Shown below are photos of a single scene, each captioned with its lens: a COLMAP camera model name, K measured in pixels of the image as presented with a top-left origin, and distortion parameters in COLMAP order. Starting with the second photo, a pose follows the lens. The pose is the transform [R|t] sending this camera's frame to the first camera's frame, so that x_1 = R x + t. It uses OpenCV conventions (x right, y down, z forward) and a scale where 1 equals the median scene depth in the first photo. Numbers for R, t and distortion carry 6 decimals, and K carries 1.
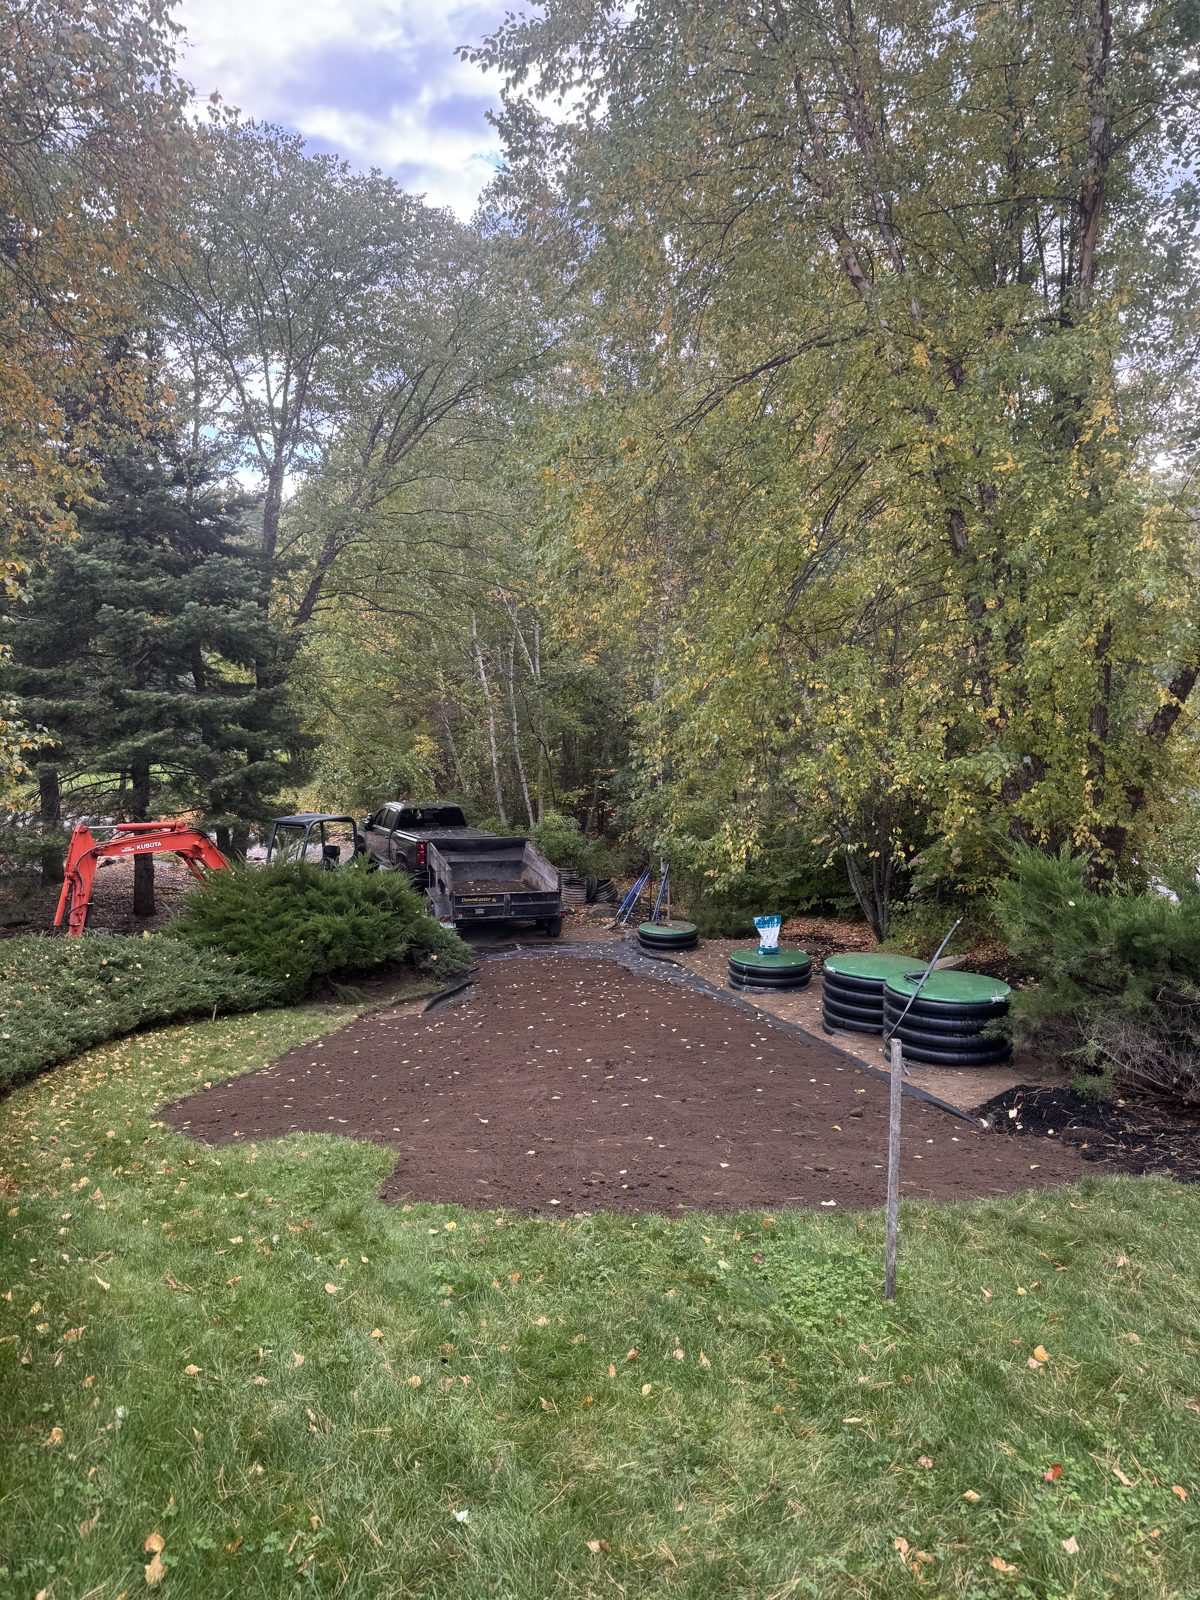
lens RADIAL K [[1130.1, 0, 597.3], [0, 1130.1, 807.3], [0, 0, 1]] dist [0.007850, -0.012591]
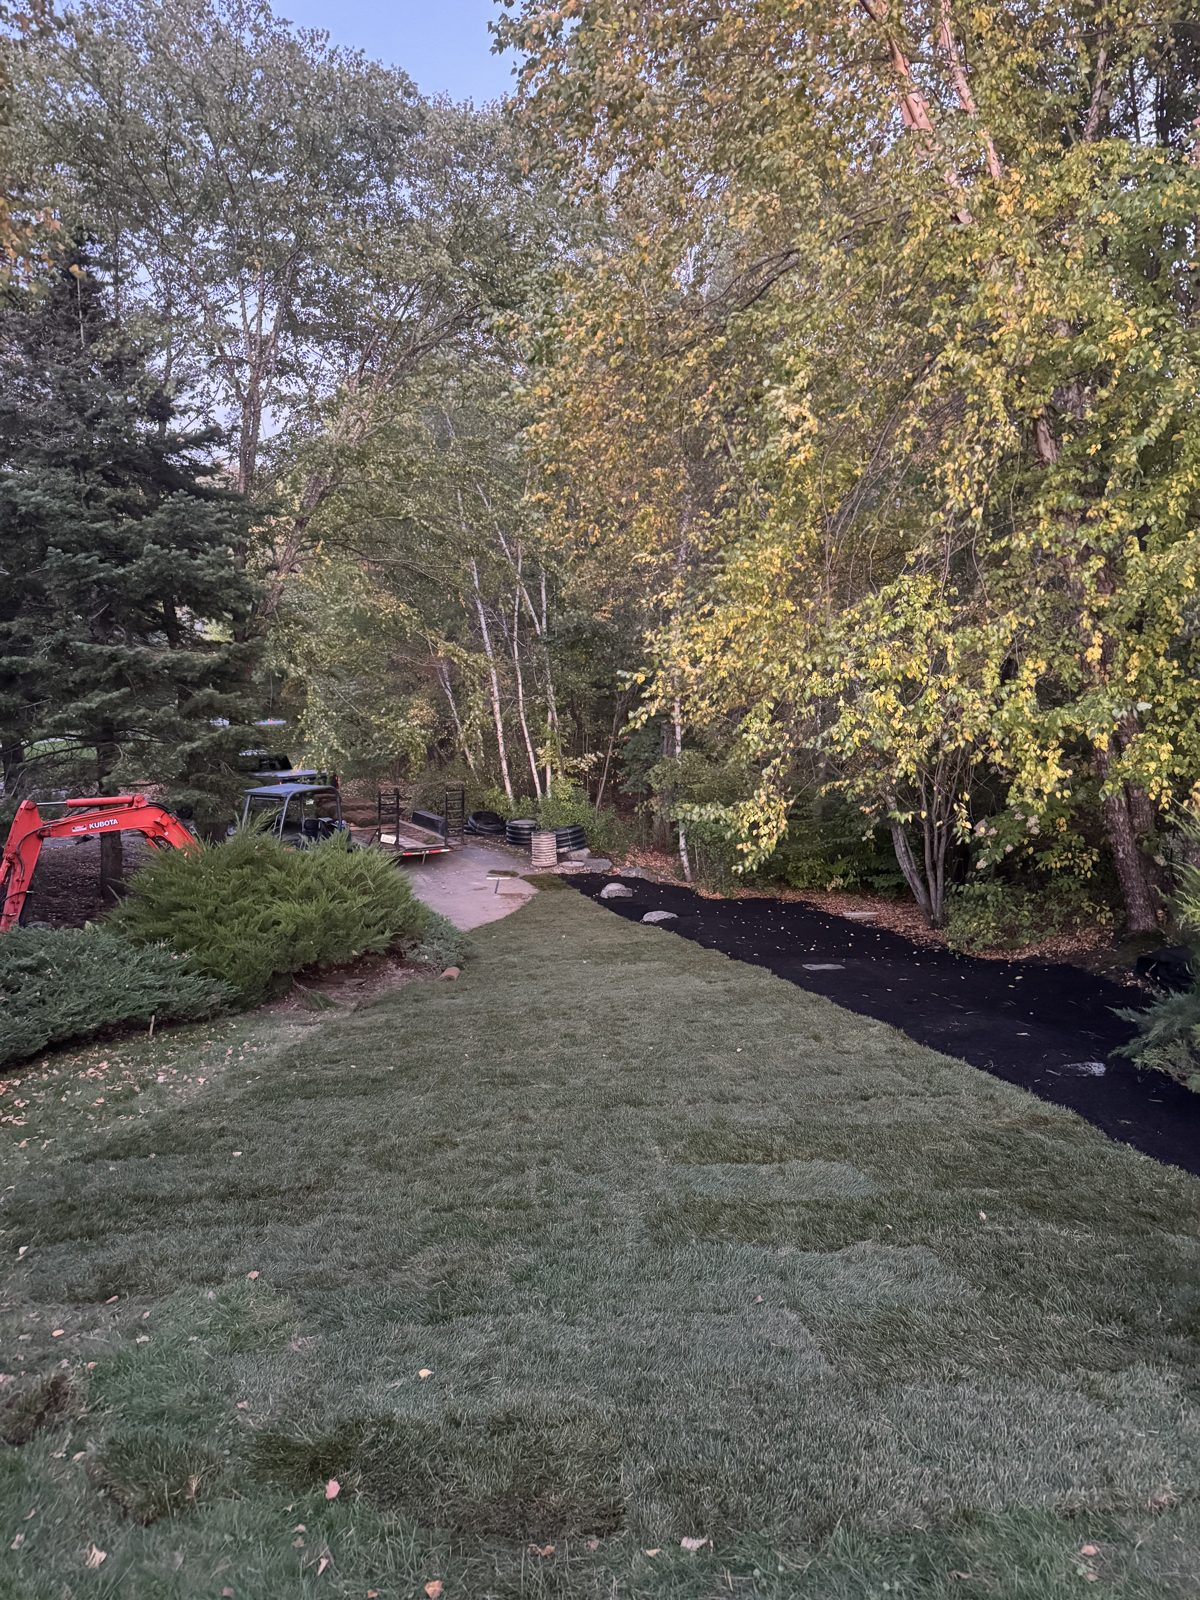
lens RADIAL K [[1130.1, 0, 602.6], [0, 1130.1, 796.0], [0, 0, 1]] dist [0.007850, -0.012591]
pose [[0.999968, -0.005539, -0.005852, -0.002404], [0.005629, 0.999863, 0.015592, 0.002771], [0.005765, -0.015625, 0.999861, 0.117111]]
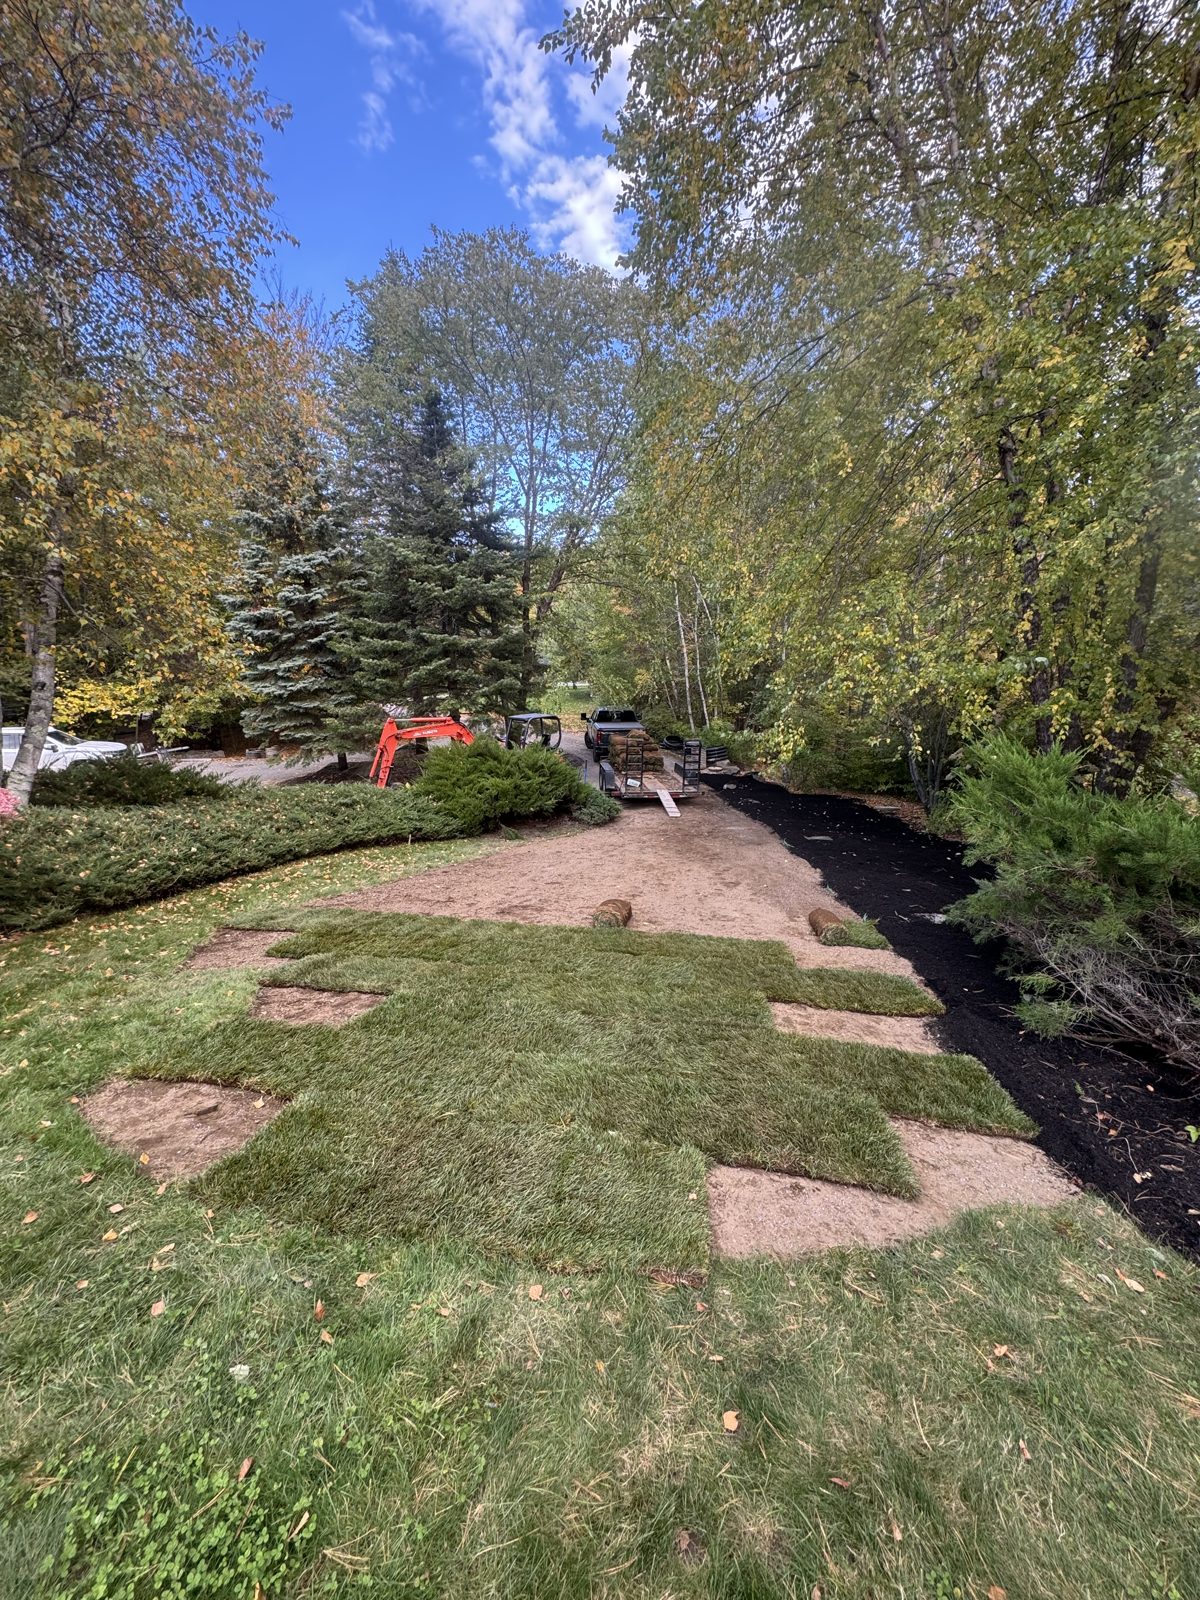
lens RADIAL K [[639.0, 0, 592.7], [0, 639.0, 810.0], [0, 0, 1]] dist [-0.014533, 0.000219]
pose [[0.956348, 0.059527, -0.286105, 0.088028], [-0.019167, 0.989703, 0.141847, 0.010912], [0.291603, -0.130172, 0.947641, 0.171213]]
